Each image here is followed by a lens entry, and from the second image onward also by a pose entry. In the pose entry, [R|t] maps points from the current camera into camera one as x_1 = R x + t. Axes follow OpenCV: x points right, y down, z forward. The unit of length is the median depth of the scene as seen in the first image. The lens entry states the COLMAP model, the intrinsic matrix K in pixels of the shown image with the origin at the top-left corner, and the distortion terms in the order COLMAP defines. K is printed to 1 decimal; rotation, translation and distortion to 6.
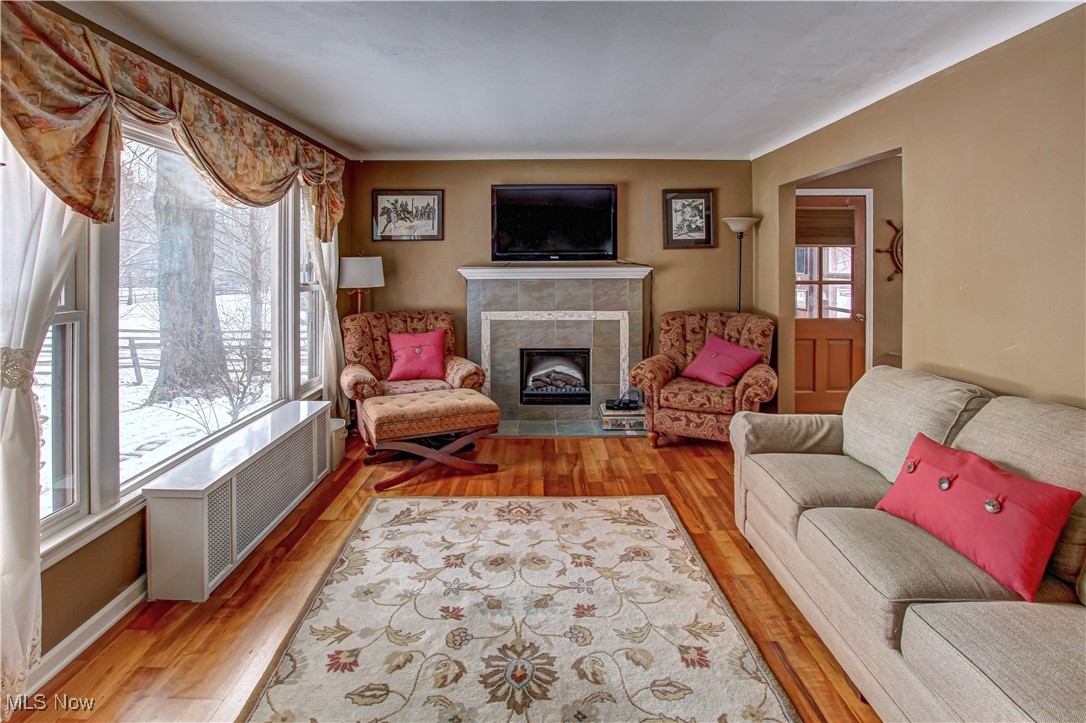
lens RADIAL K [[545.0, 0, 540.4], [0, 545.0, 252.8], [0, 0, 1]] dist [-0.032514, 0.002823]
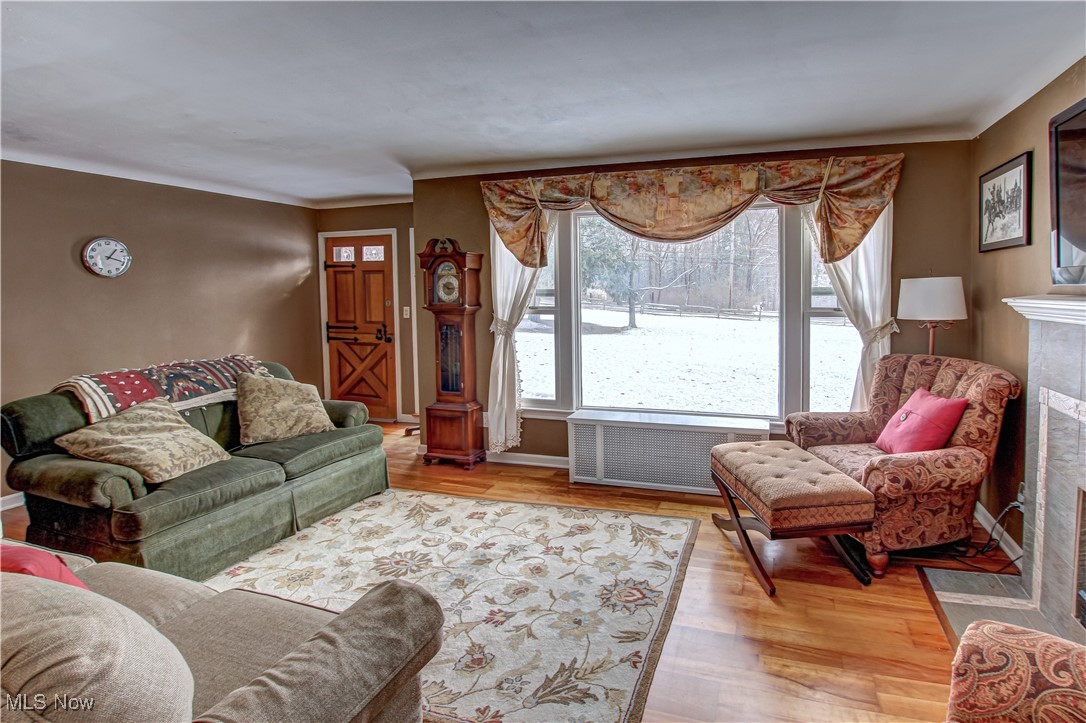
lens RADIAL K [[545.0, 0, 621.0], [0, 545.0, 300.5], [0, 0, 1]] dist [-0.032514, 0.002823]
pose [[-0.287980, 0.028446, -0.957214, 0.638254], [0.019581, 0.999525, 0.023812, 0.017131], [0.957436, -0.011886, -0.288400, 1.078292]]
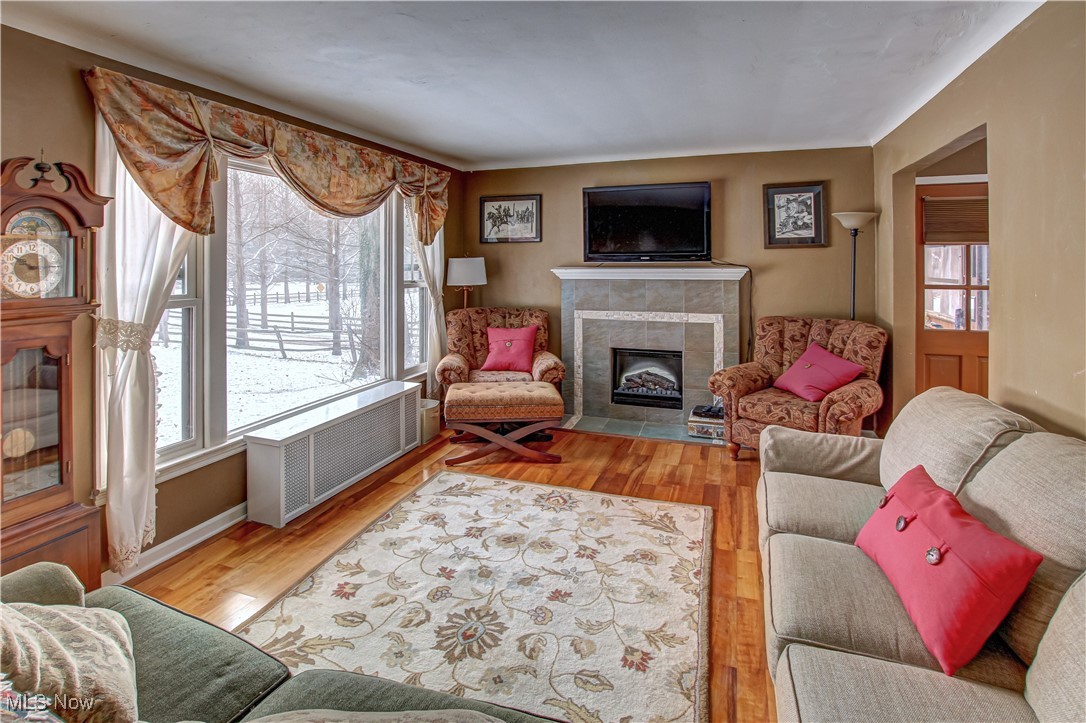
lens RADIAL K [[545.0, 0, 538.6], [0, 545.0, 249.3], [0, 0, 1]] dist [-0.032514, 0.002823]
pose [[0.939249, -0.007402, -0.343156, 0.257577], [0.005352, 0.999962, -0.006921, -0.002119], [0.343194, 0.004664, 0.939253, -0.002123]]
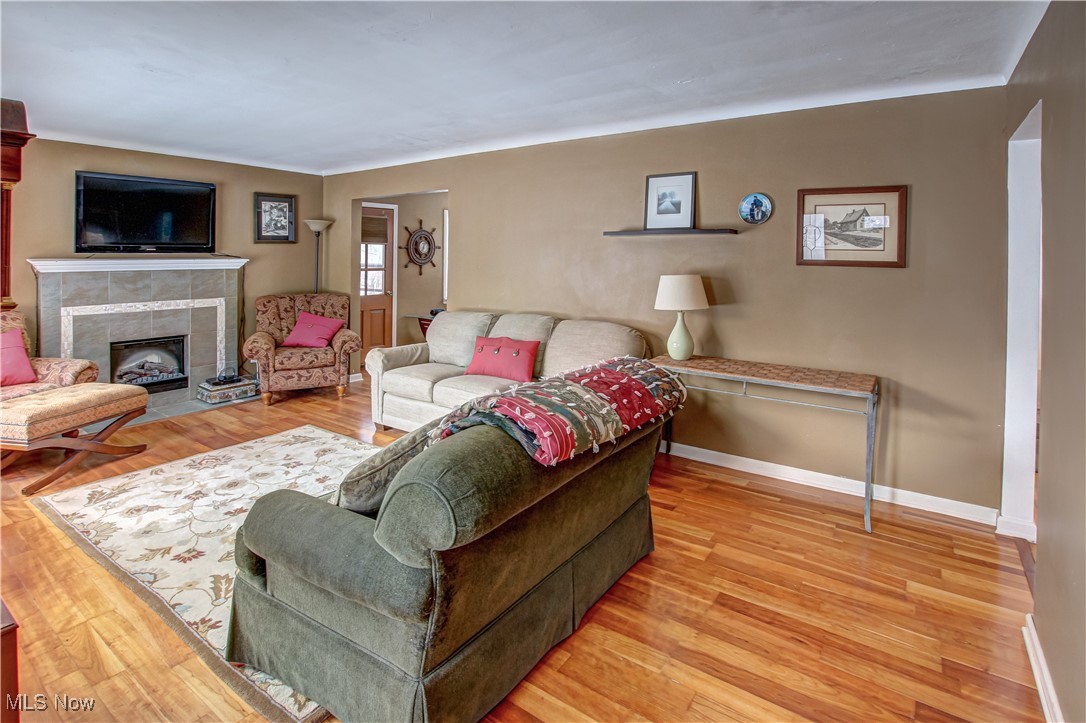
lens RADIAL K [[545.0, 0, 544.9], [0, 545.0, 245.1], [0, 0, 1]] dist [-0.032514, 0.002823]
pose [[0.573646, 0.017063, 0.818926, -0.520041], [-0.011875, 0.999851, -0.012514, 0.005805], [-0.819018, -0.002546, 0.573763, -0.252129]]
